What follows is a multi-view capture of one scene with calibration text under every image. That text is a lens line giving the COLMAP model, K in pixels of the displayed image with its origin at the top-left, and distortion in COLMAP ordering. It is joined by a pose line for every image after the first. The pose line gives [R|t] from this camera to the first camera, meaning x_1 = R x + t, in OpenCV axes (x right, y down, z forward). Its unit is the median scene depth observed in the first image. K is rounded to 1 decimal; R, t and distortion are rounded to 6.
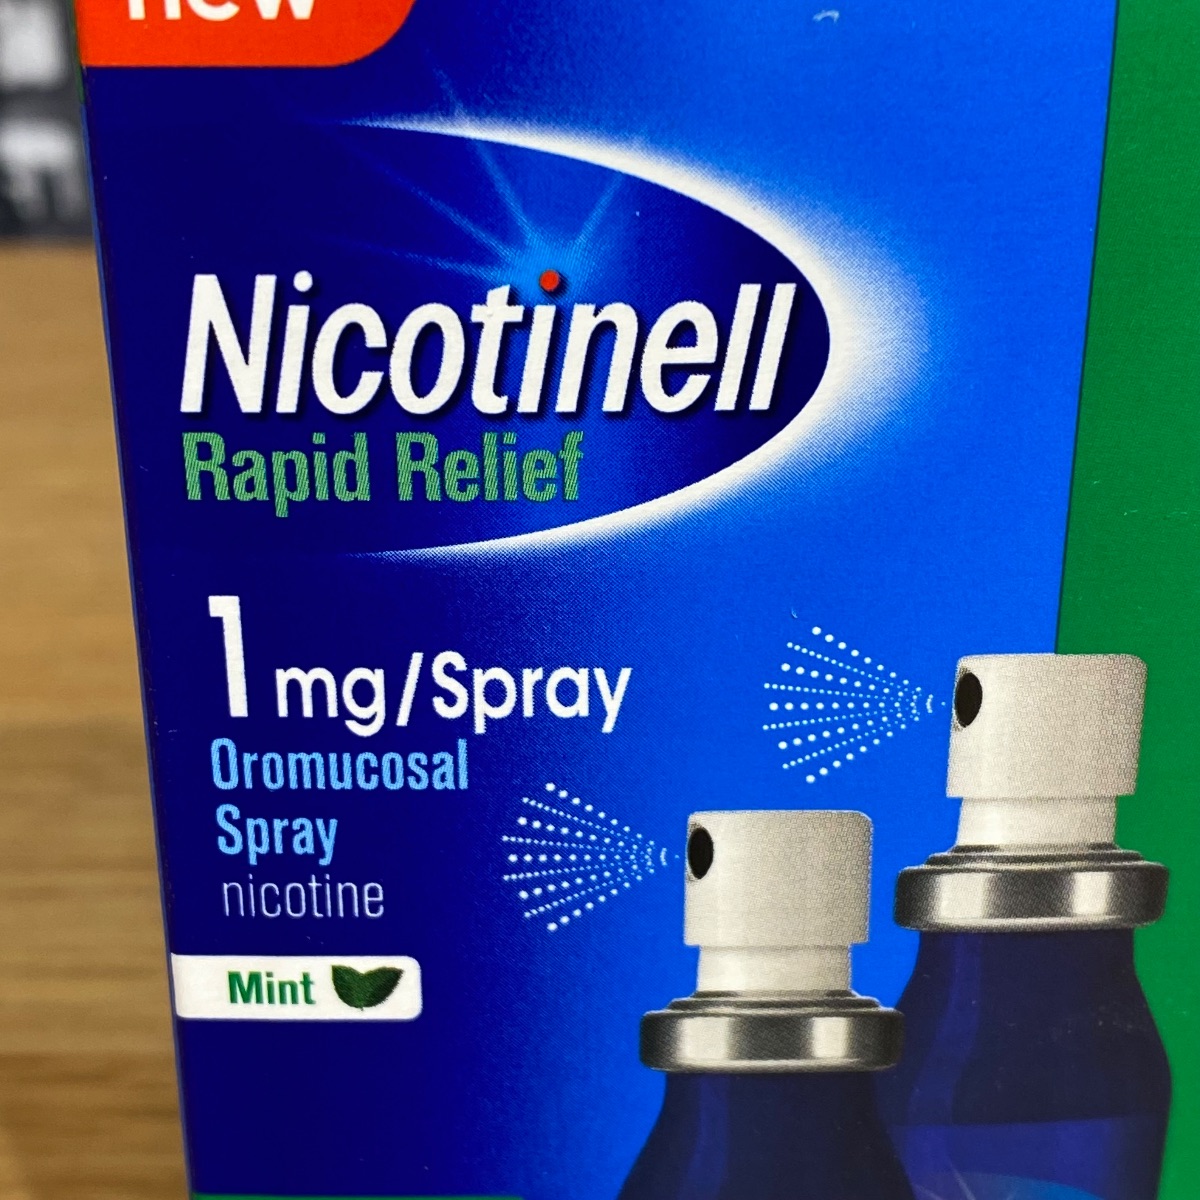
lens RADIAL K [[2470.1, 0, 574.4], [0, 2470.1, 569.8], [0, 0, 1]] dist [0.151355, 0.000000]
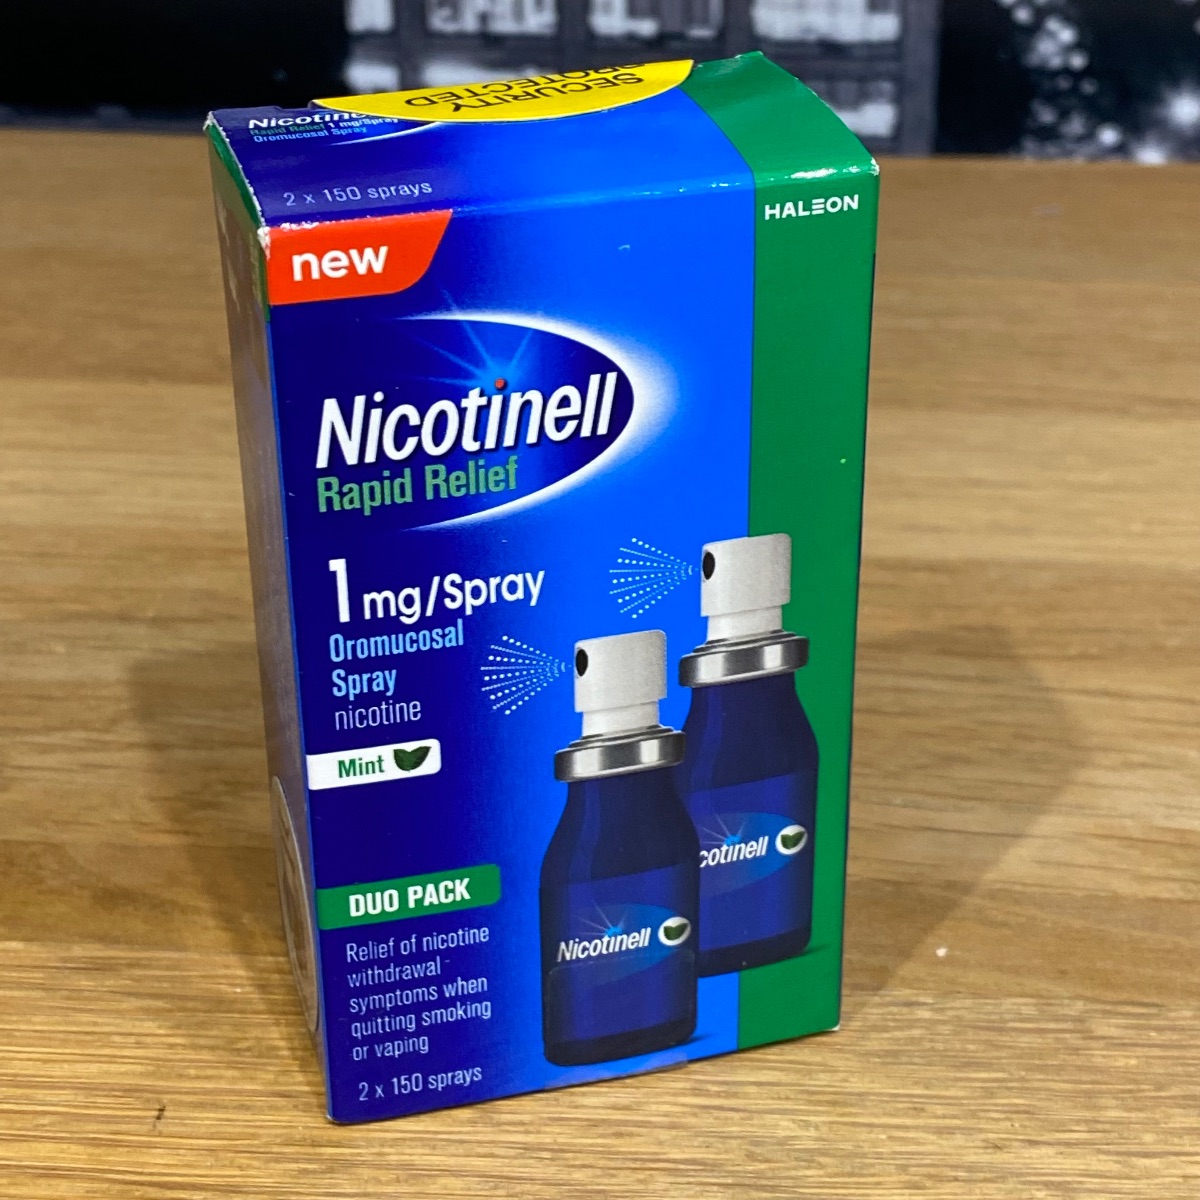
lens RADIAL K [[2470.1, 0, 624.8], [0, 2470.1, 582.2], [0, 0, 1]] dist [0.151355, 0.000000]
pose [[0.964590, -0.125702, 0.231875, -0.366850], [0.118425, 0.991938, 0.045098, -0.031623], [-0.235675, -0.016042, 0.971700, -0.908229]]
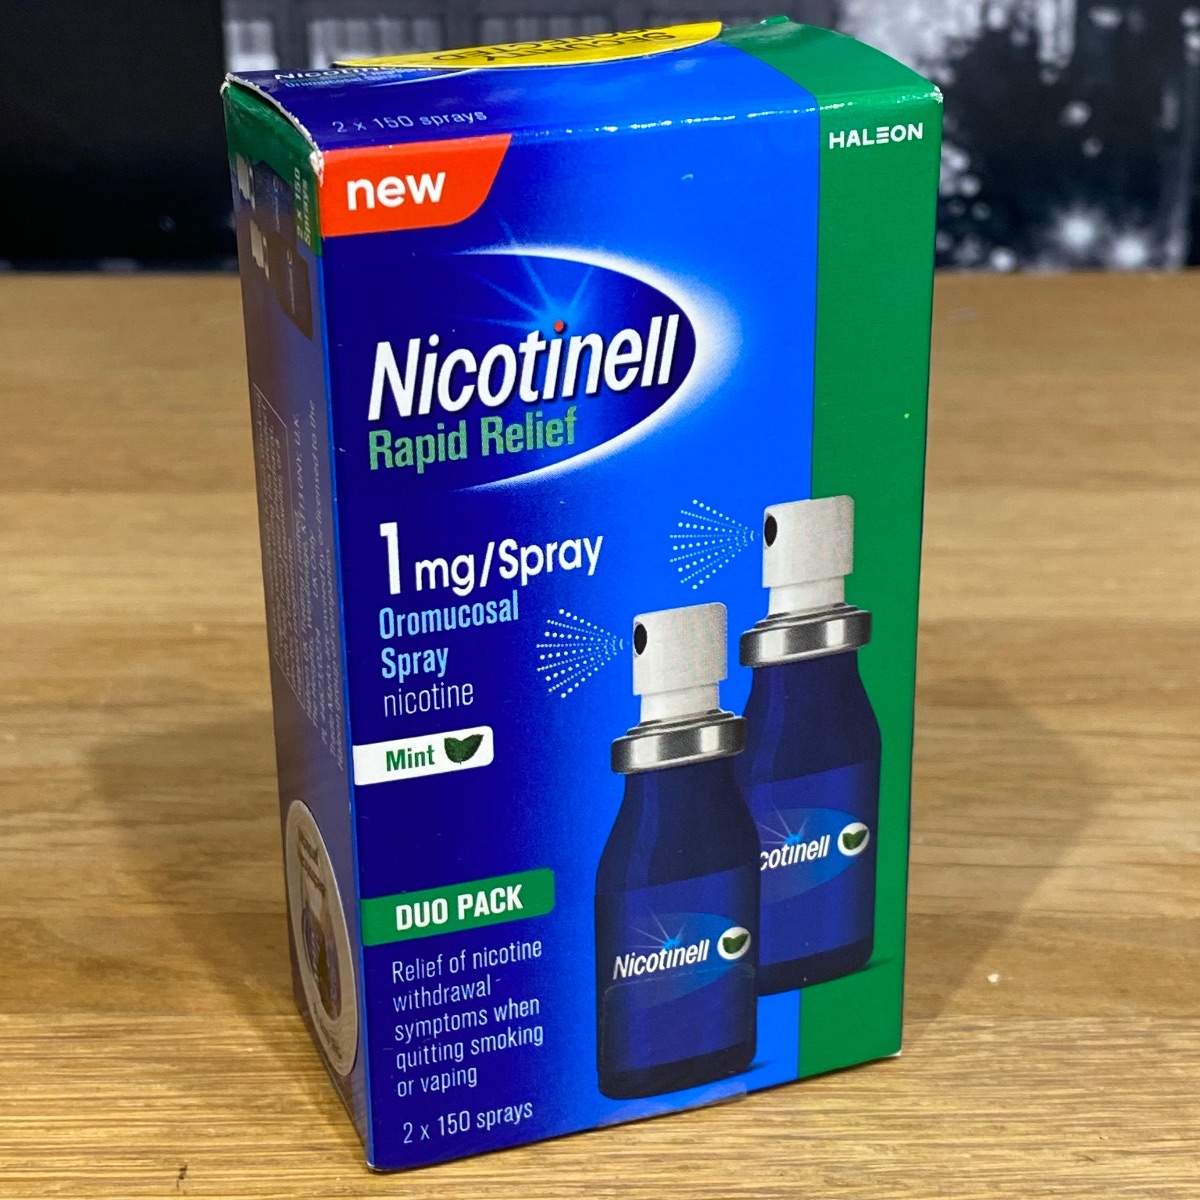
lens RADIAL K [[2470.1, 0, 602.5], [0, 2470.1, 597.7], [0, 0, 1]] dist [0.151355, 0.000000]
pose [[0.941583, -0.137823, 0.307288, -0.543901], [0.157531, 0.986697, -0.040155, 0.157570], [-0.297666, 0.086217, 0.950769, -0.738746]]
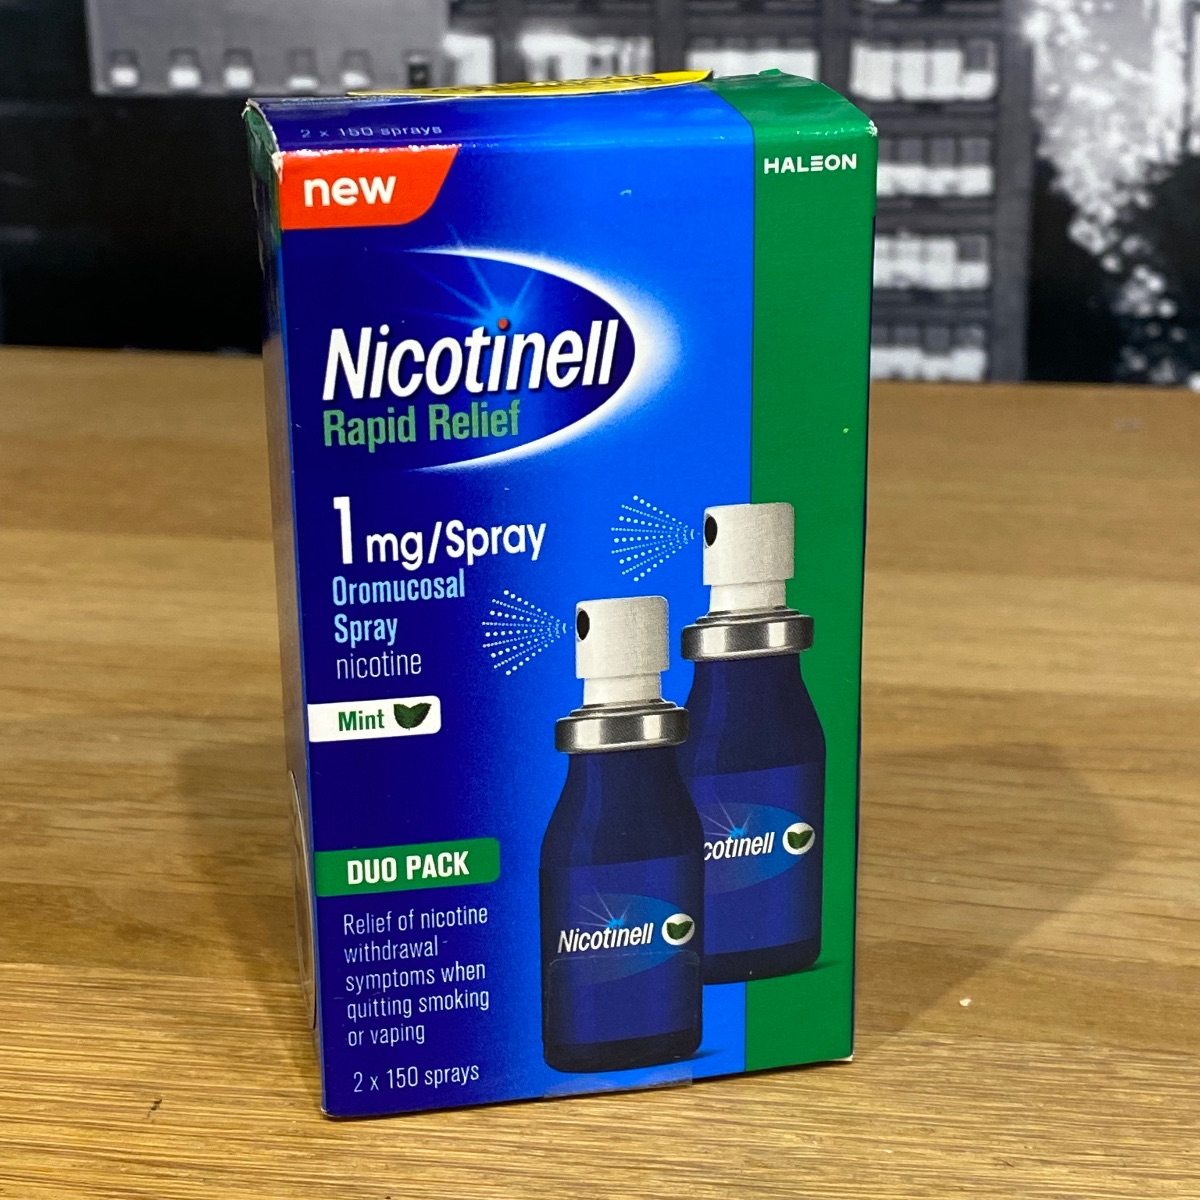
lens RADIAL K [[2470.1, 0, 595.1], [0, 2470.1, 583.1], [0, 0, 1]] dist [0.151355, 0.000000]
pose [[0.981838, -0.066082, 0.177839, -0.292220], [0.089727, 0.987657, -0.128384, 0.342855], [-0.167160, 0.142010, 0.975649, -0.932157]]
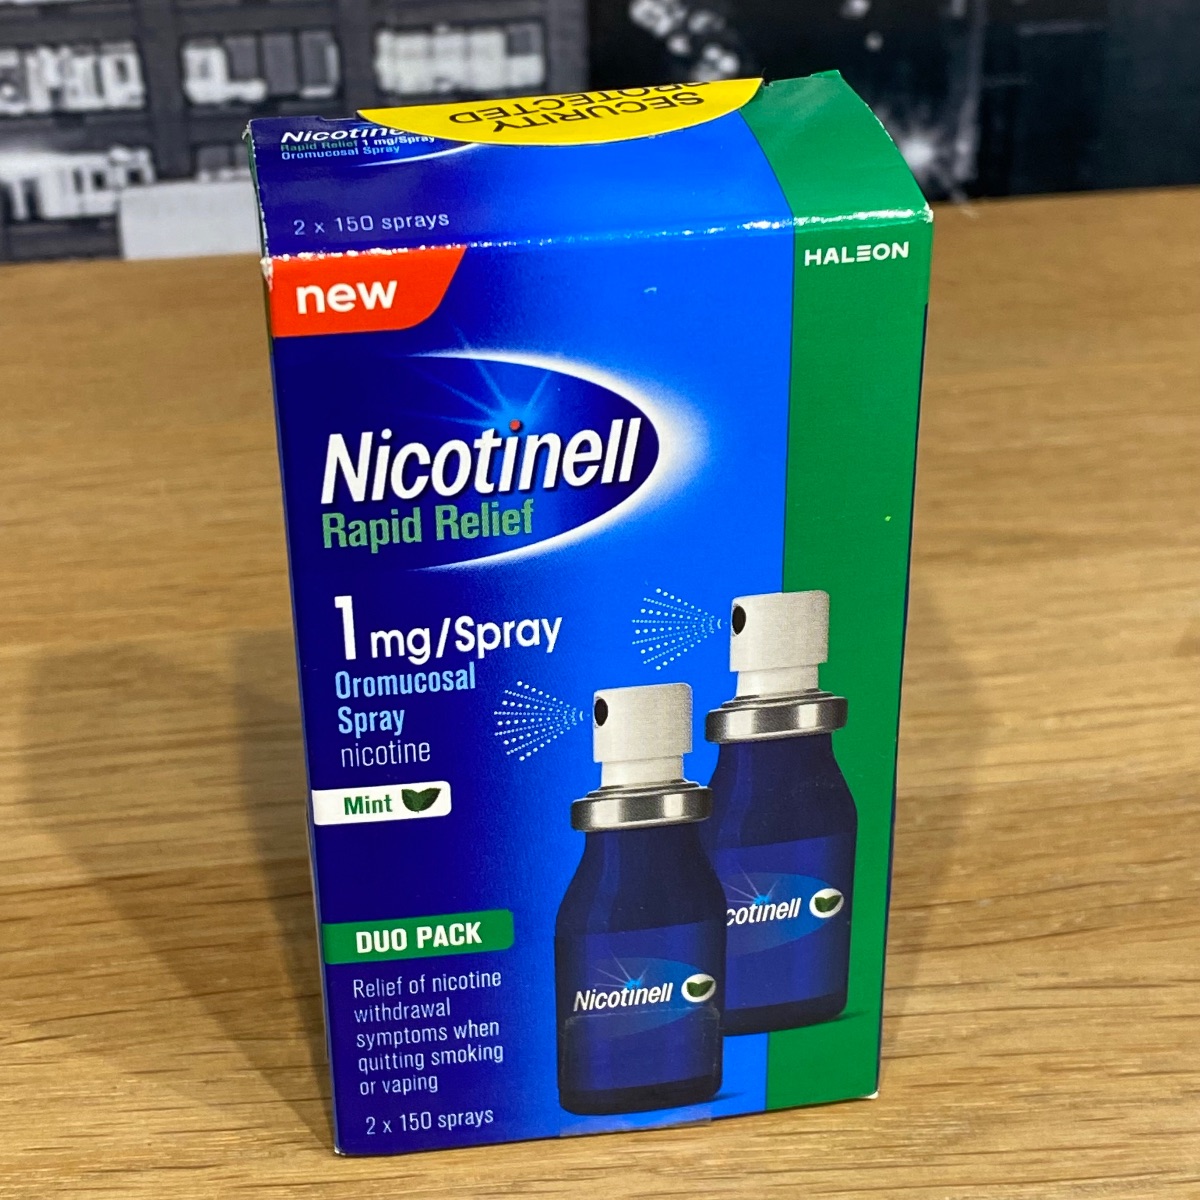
lens RADIAL K [[2470.1, 0, 581.1], [0, 2470.1, 582.6], [0, 0, 1]] dist [0.151355, 0.000000]
pose [[0.990818, -0.074555, 0.112784, -0.169522], [0.066727, 0.995194, 0.071663, -0.118449], [-0.117585, -0.063479, 0.991032, -0.844496]]
